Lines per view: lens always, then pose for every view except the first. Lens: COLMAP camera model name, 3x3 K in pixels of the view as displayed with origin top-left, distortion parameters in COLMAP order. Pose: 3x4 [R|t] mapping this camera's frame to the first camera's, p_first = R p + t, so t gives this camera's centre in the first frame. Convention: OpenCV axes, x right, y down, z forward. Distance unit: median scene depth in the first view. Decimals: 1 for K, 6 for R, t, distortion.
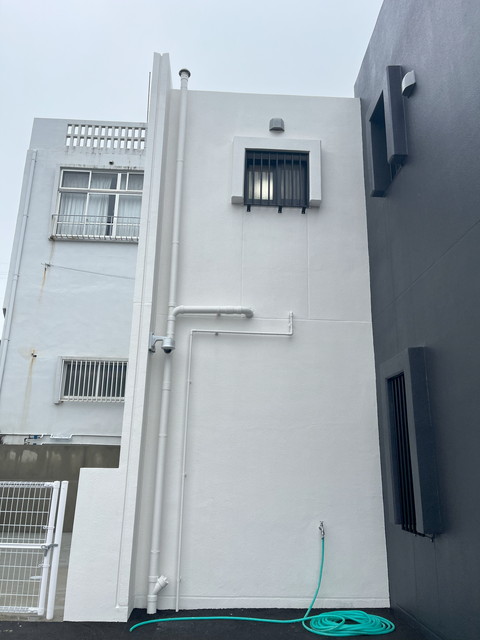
lens RADIAL K [[497.1, 0, 240.0], [0, 497.1, 320.0], [0, 0, 1]] dist [0.049063, -0.001540]
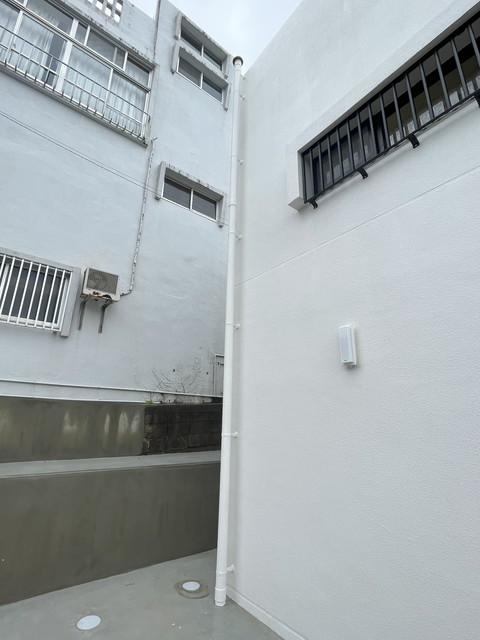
lens RADIAL K [[318.5, 0, 240.0], [0, 318.5, 320.0], [0, 0, 1]] dist [-0.000170, -0.000970]
pose [[0.811840, 0.170854, 0.558323, -0.278663], [-0.178131, 0.983117, -0.041832, 0.132404], [-0.556044, -0.065494, 0.828568, 0.560177]]
